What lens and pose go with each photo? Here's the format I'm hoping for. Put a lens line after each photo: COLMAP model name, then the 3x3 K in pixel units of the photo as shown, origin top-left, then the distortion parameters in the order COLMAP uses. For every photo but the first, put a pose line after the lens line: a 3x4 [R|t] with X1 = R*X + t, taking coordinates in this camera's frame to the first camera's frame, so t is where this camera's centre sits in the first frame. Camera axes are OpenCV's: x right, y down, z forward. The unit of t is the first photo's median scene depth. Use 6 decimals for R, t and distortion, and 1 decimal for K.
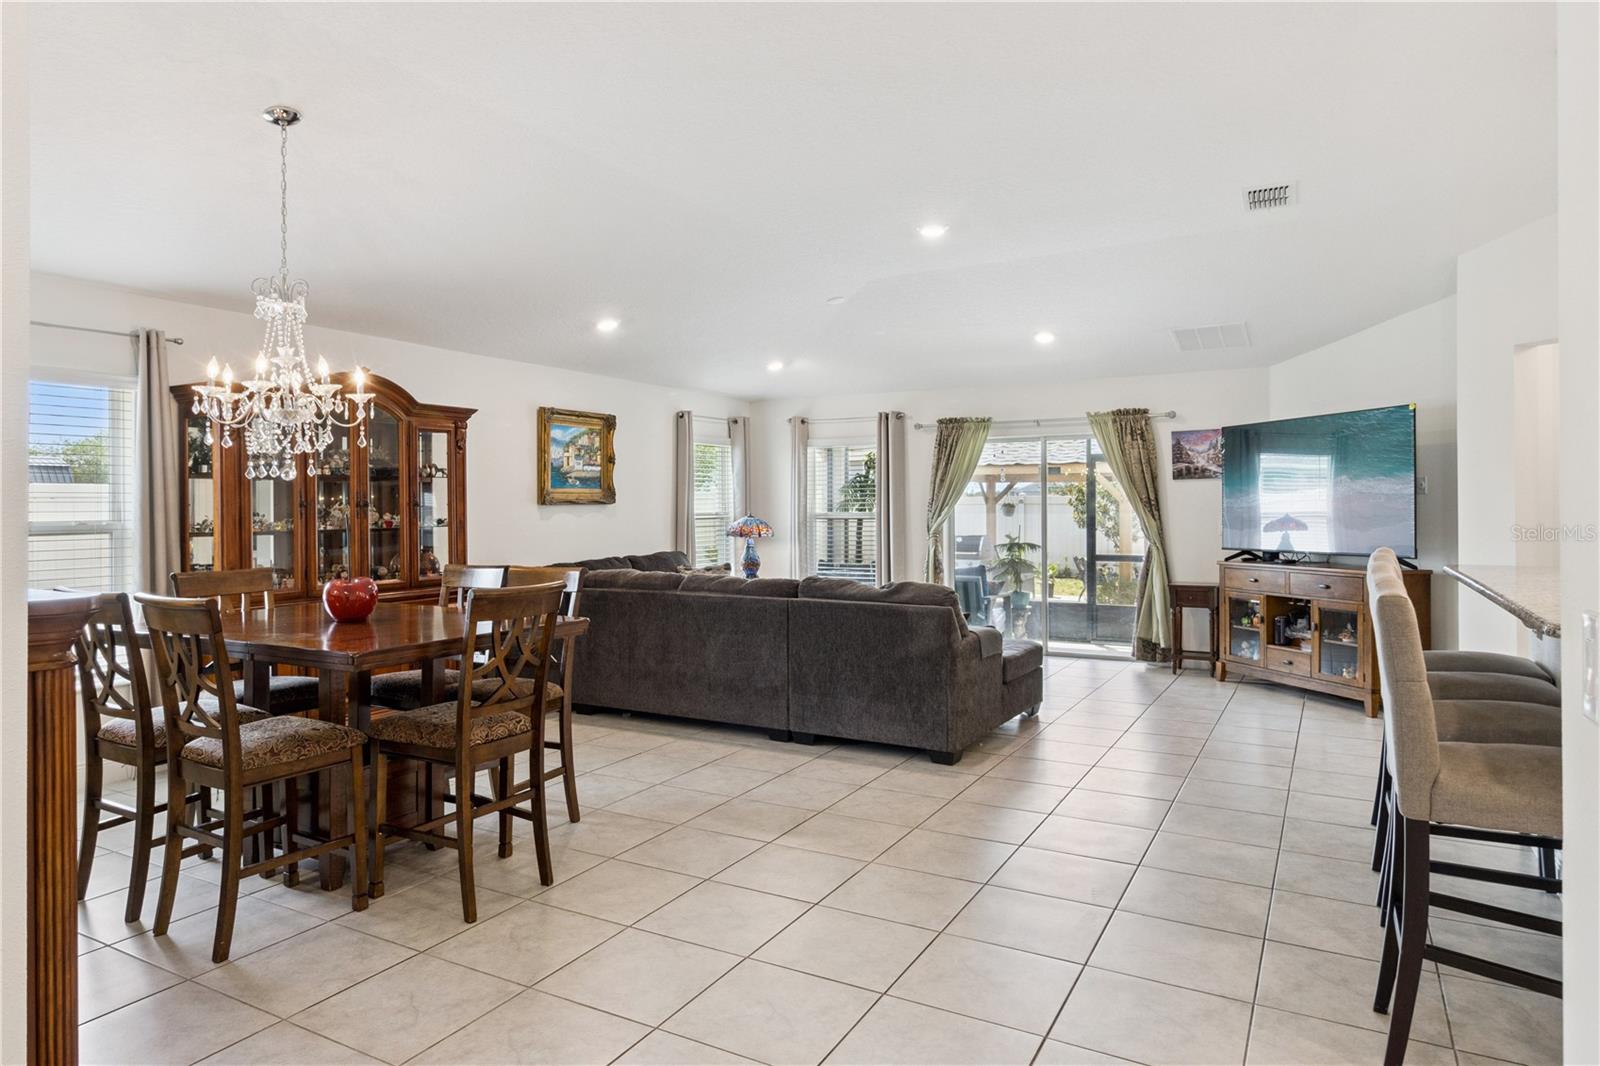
lens RADIAL K [[943.5, 0, 773.8], [0, 943.5, 508.1], [0, 0, 1]] dist [0.020284, 0.000712]
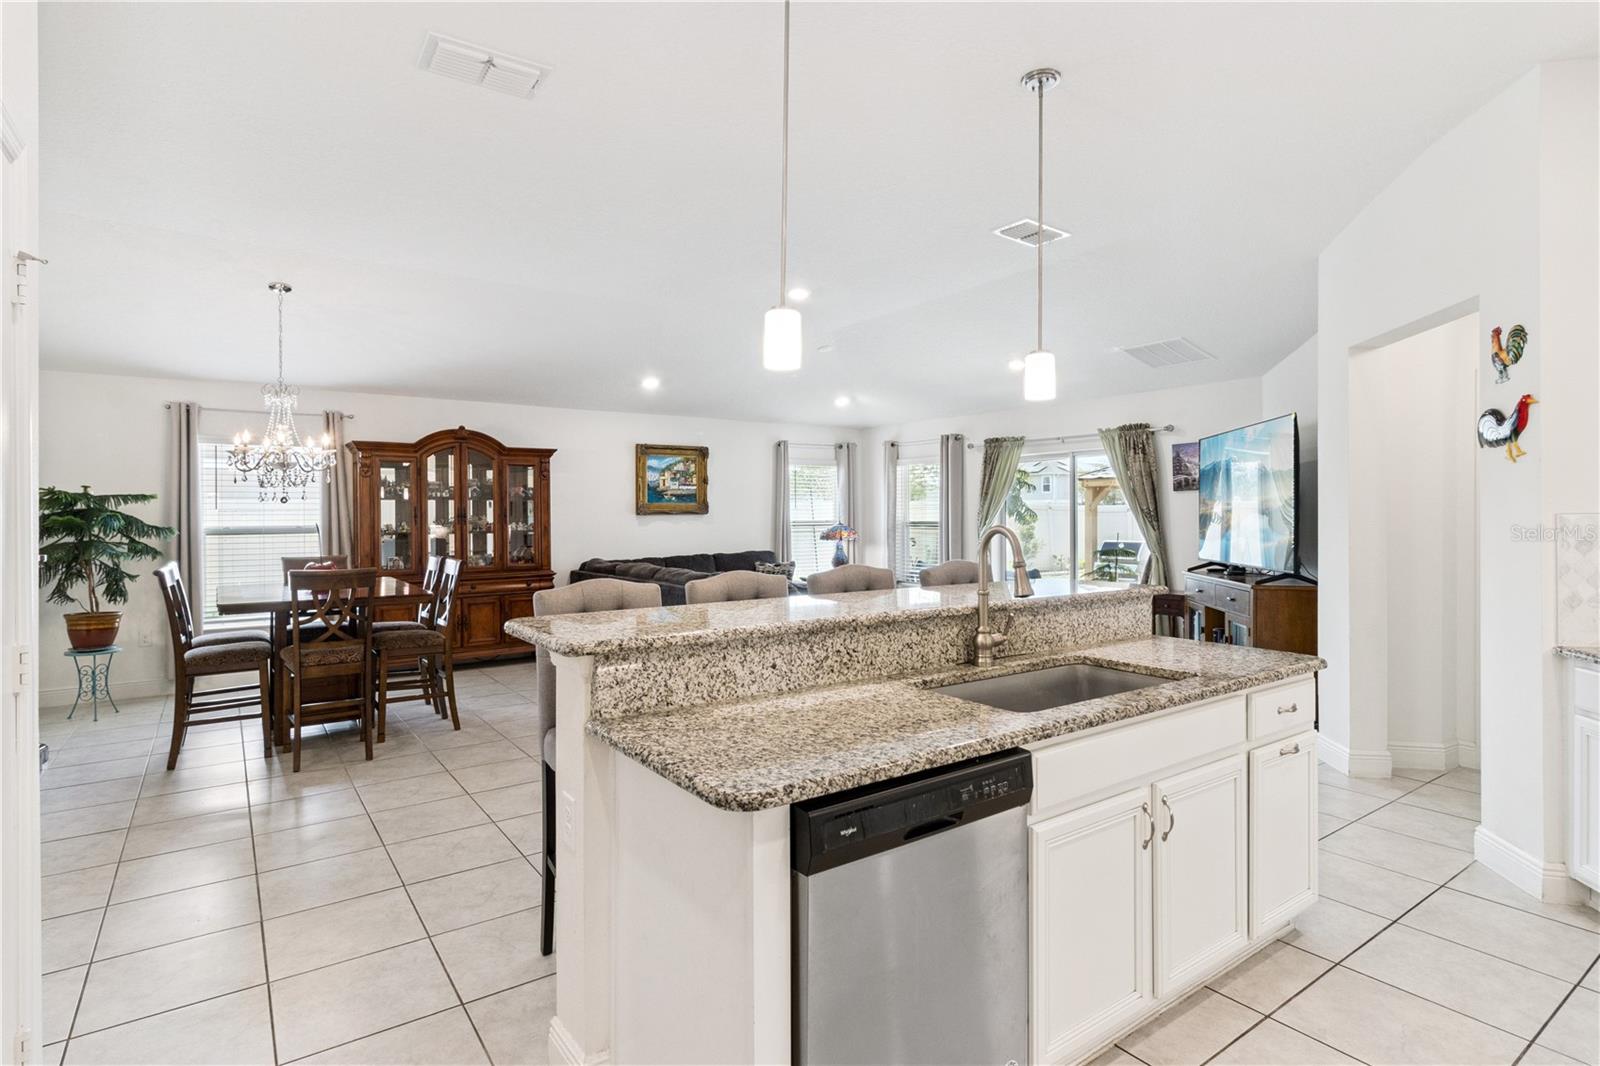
lens RADIAL K [[817.2, 0, 768.2], [0, 817.2, 509.8], [0, 0, 1]] dist [0.005308, 0.000030]
pose [[0.909180, -0.001720, -0.416400, 0.395498], [-0.000553, 0.999986, -0.005339, -0.004919], [0.416403, 0.005084, 0.909166, 0.007919]]
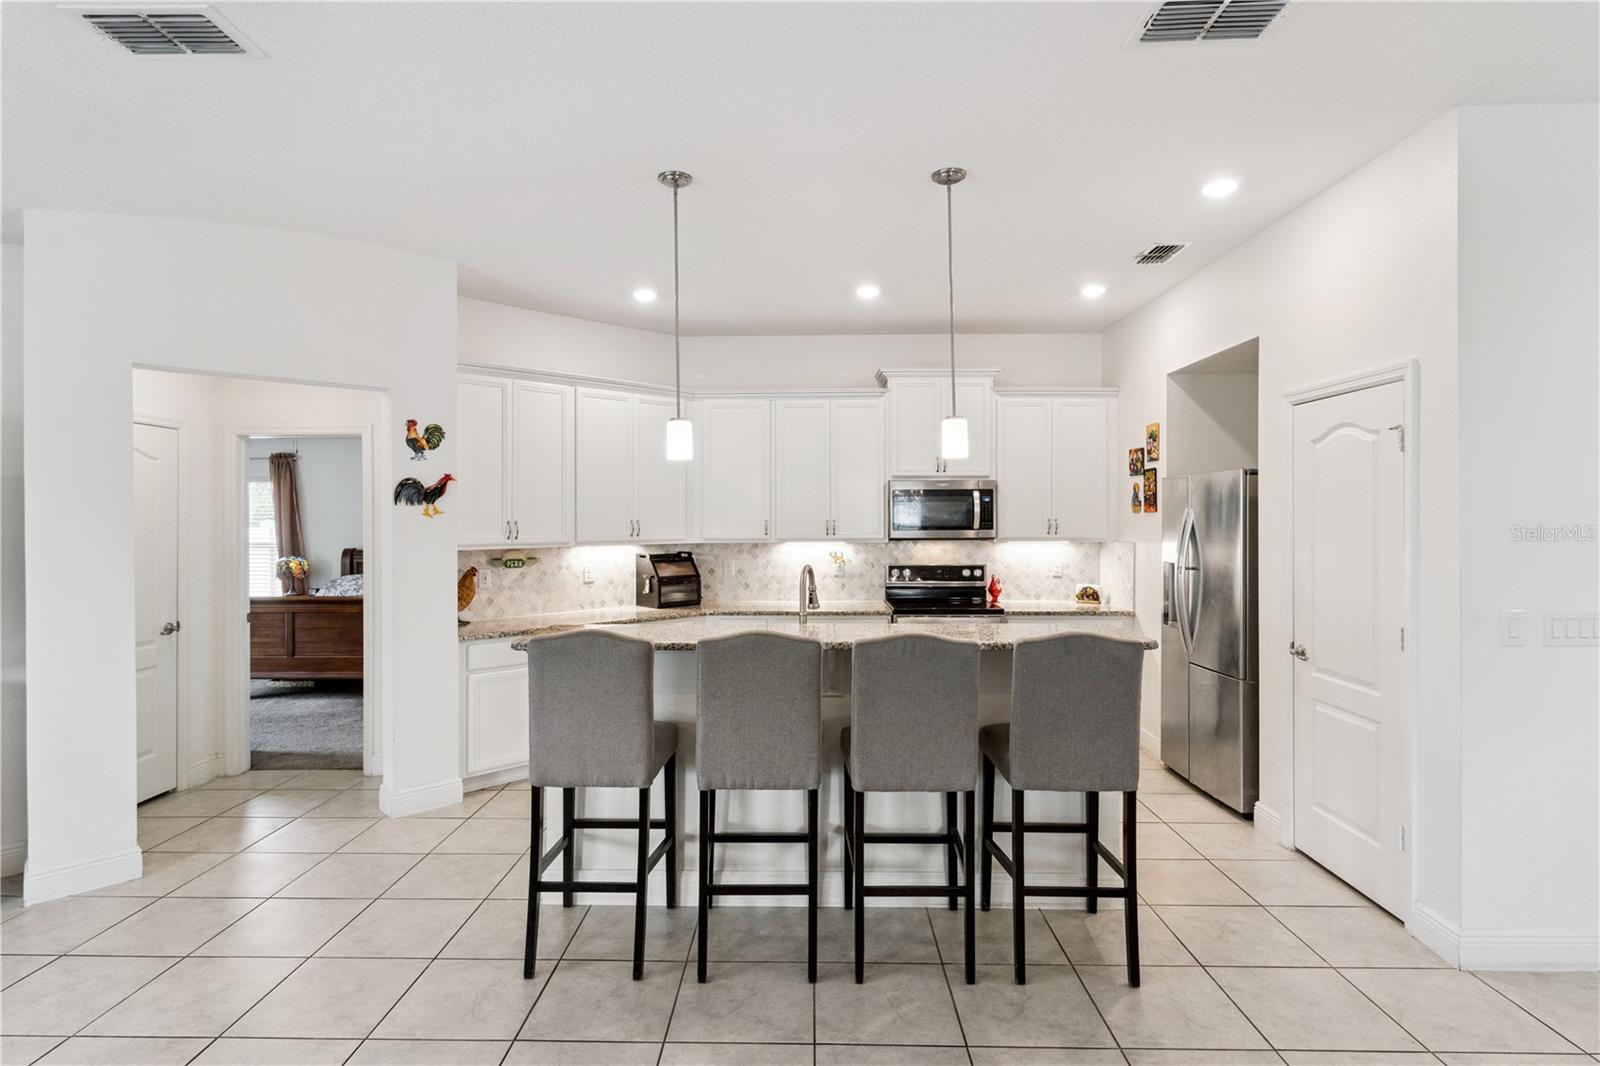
lens RADIAL K [[817.2, 0, 799.3], [0, 817.2, 517.2], [0, 0, 1]] dist [0.005308, 0.000030]
pose [[-0.498577, 0.008837, 0.866800, -0.051151], [0.006555, 0.999958, -0.006424, -0.025982], [-0.866821, 0.002479, -0.498614, 0.579826]]
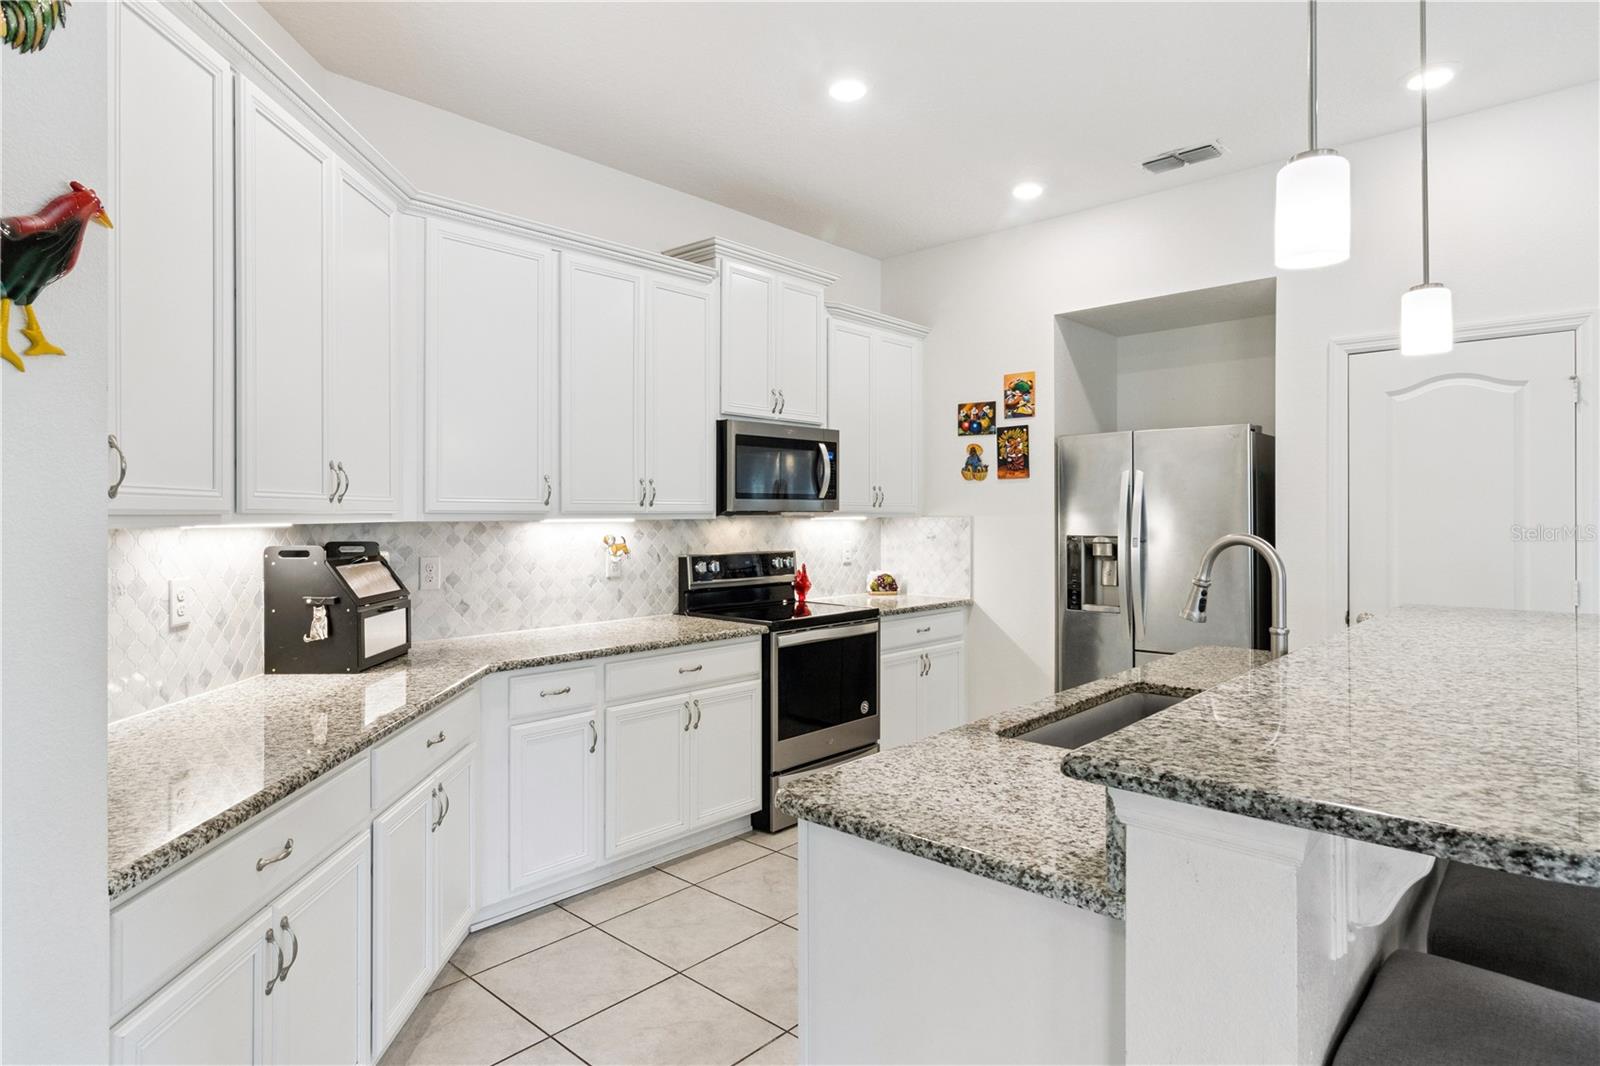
lens RADIAL K [[876.0, 0, 790.9], [0, 876.0, 524.1], [0, 0, 1]] dist [0.025139, -0.007807]
pose [[-0.976706, 0.007654, 0.214444, 0.421160], [0.010171, 0.999892, 0.010635, -0.008500], [-0.214339, 0.012568, -0.976678, 0.621057]]
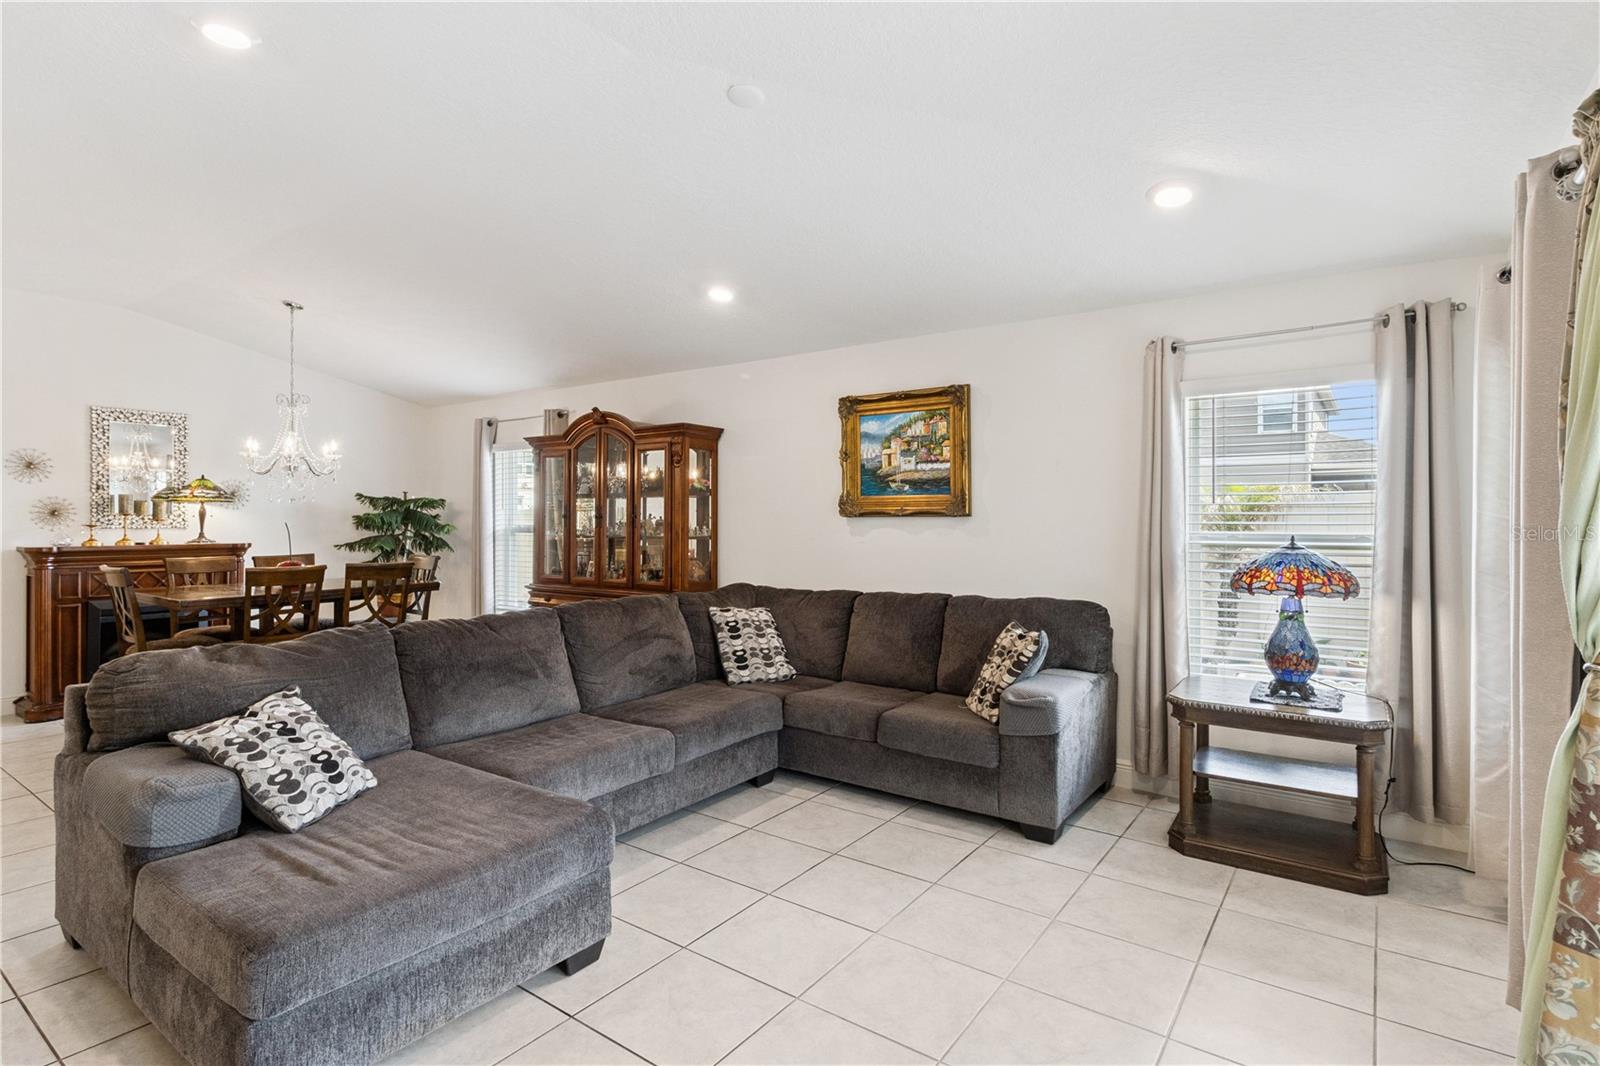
lens RADIAL K [[817.2, 0, 770.5], [0, 817.2, 503.9], [0, 0, 1]] dist [0.005308, 0.000030]
pose [[-0.106282, -0.007397, -0.994309, 0.442391], [-0.001283, 0.999973, -0.007302, -0.009321], [0.994335, 0.000500, -0.106288, 0.966659]]
